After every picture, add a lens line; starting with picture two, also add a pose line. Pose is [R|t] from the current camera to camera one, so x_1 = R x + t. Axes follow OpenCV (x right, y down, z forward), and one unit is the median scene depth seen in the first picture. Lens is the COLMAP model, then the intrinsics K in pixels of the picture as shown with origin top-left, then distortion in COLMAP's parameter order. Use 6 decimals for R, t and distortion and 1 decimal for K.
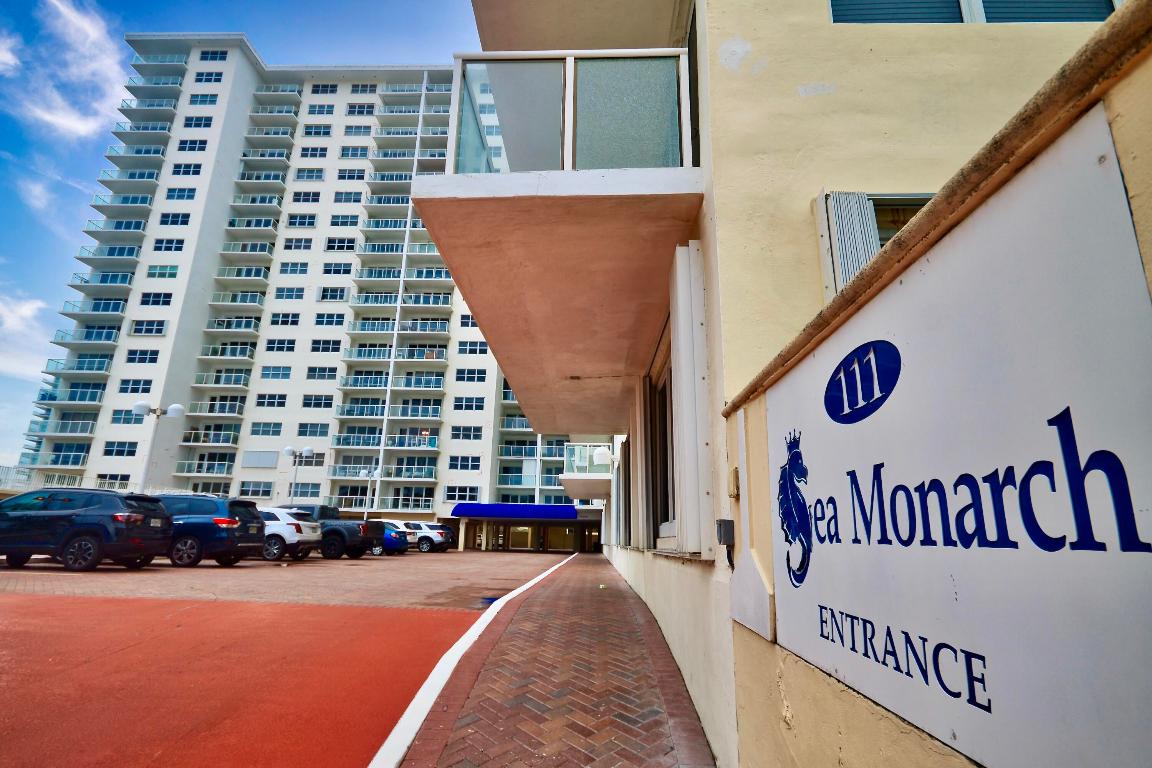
lens RADIAL K [[545.1, 0, 576.0], [0, 545.1, 384.0], [0, 0, 1]] dist [-0.001345, -0.000232]
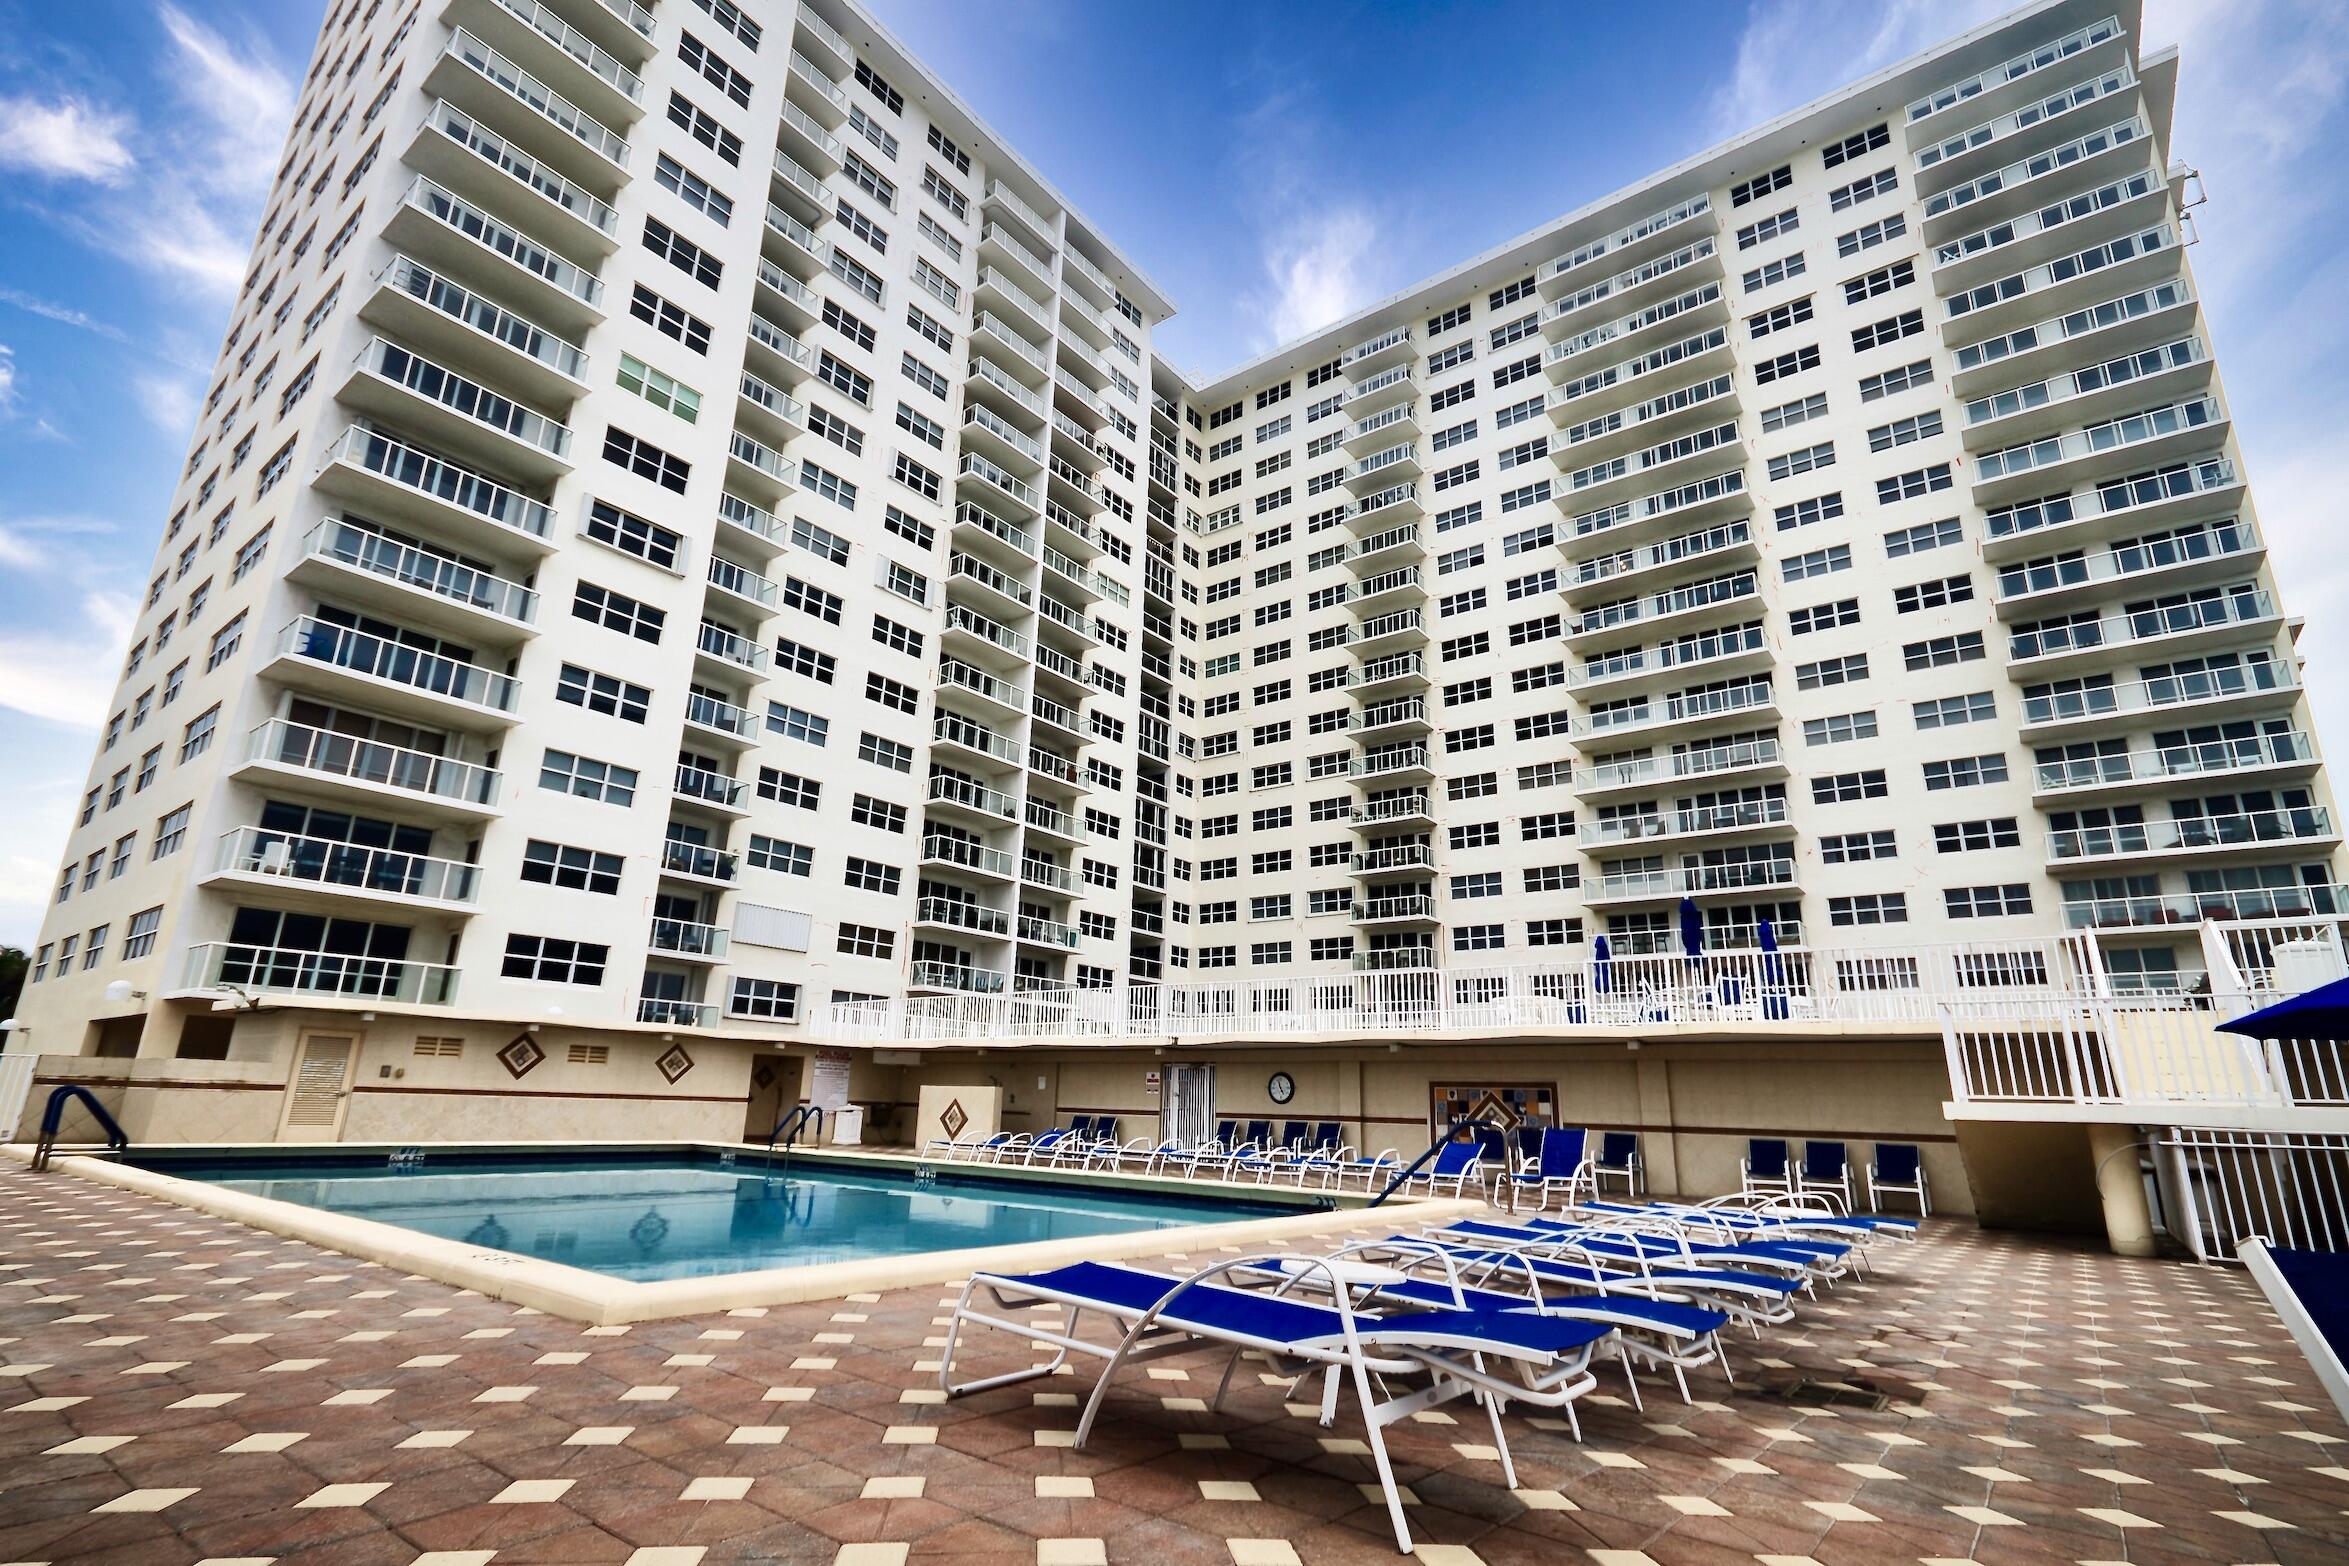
lens RADIAL K [[1111.5, 0, 1174.5], [0, 1111.5, 783.0], [0, 0, 1]] dist [-0.001345, -0.000232]
pose [[0.579173, 0.220220, 0.784896, -1.074831], [-0.225156, 0.968582, -0.105616, 0.049764], [-0.783494, -0.115554, 0.610560, 0.242595]]
